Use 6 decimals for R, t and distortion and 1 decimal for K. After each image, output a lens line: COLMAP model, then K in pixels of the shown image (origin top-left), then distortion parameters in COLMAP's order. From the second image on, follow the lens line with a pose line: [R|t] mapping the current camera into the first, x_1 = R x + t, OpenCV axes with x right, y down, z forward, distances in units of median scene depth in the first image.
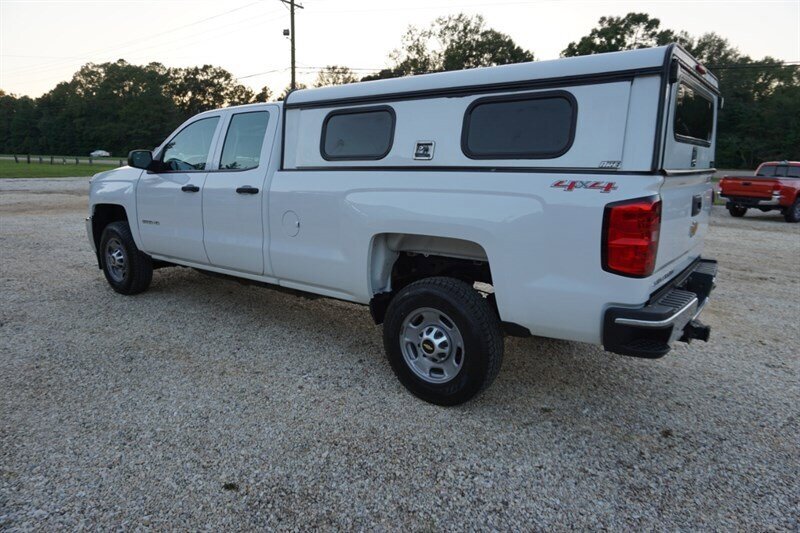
lens RADIAL K [[535.9, 0, 401.1], [0, 535.9, 266.6], [0, 0, 1]] dist [-0.052357, 0.036848]
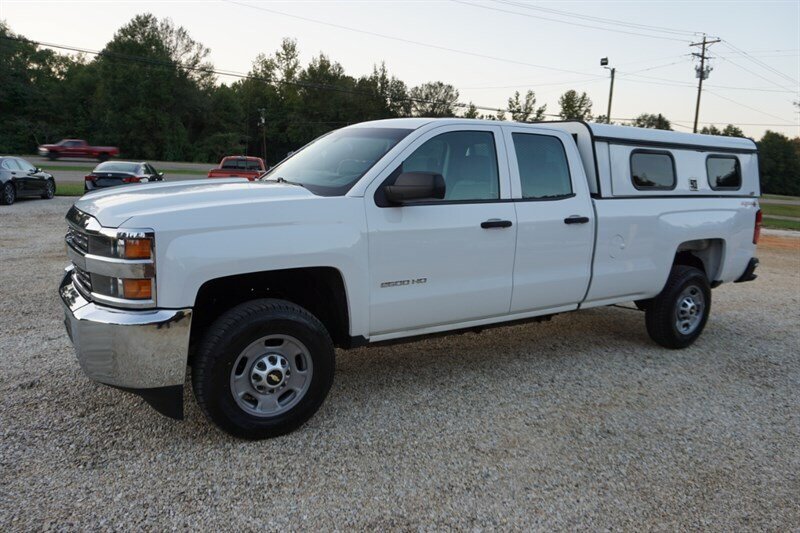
lens RADIAL K [[569.0, 0, 397.5], [0, 569.0, 267.5], [0, 0, 1]] dist [-0.059129, 0.028097]
pose [[0.357618, -0.164651, 0.919239, -0.069246], [0.144314, 0.982254, 0.119795, -0.011618], [-0.922650, 0.089818, 0.375033, 0.046910]]
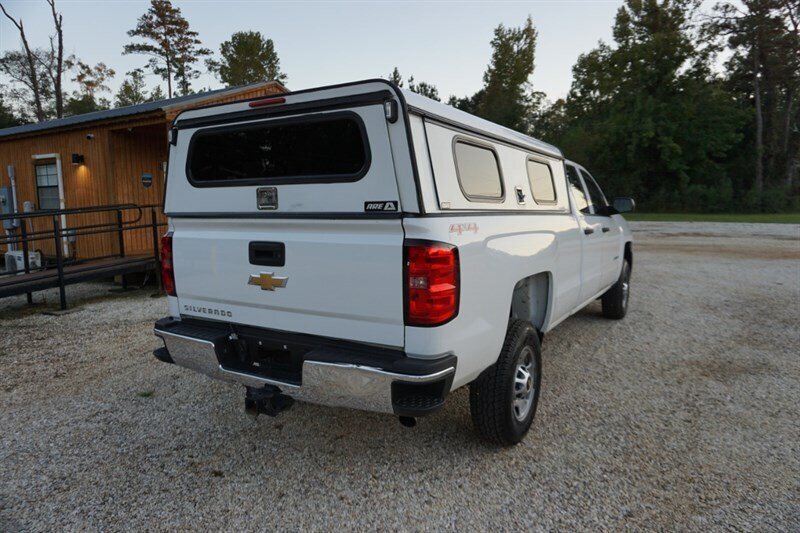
lens RADIAL K [[535.9, 0, 401.1], [0, 535.9, 266.6], [0, 0, 1]] dist [-0.052357, 0.036848]
pose [[0.119291, 0.102699, -0.987534, 0.055901], [-0.187602, 0.979051, 0.079155, -0.007931], [0.974975, 0.175821, 0.136058, 0.042425]]
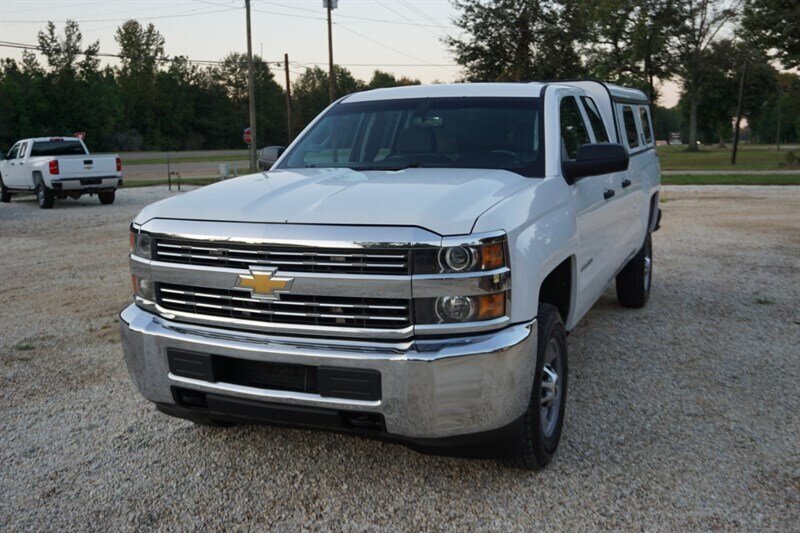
lens RADIAL K [[820.4, 0, 400.0], [0, 820.4, 266.5], [0, 0, 1]] dist [-0.007433, 0.008410]
pose [[-0.244694, -0.162796, 0.955836, -0.081068], [0.205521, 0.954695, 0.215215, -0.020095], [-0.947568, 0.249107, -0.200150, 0.086502]]
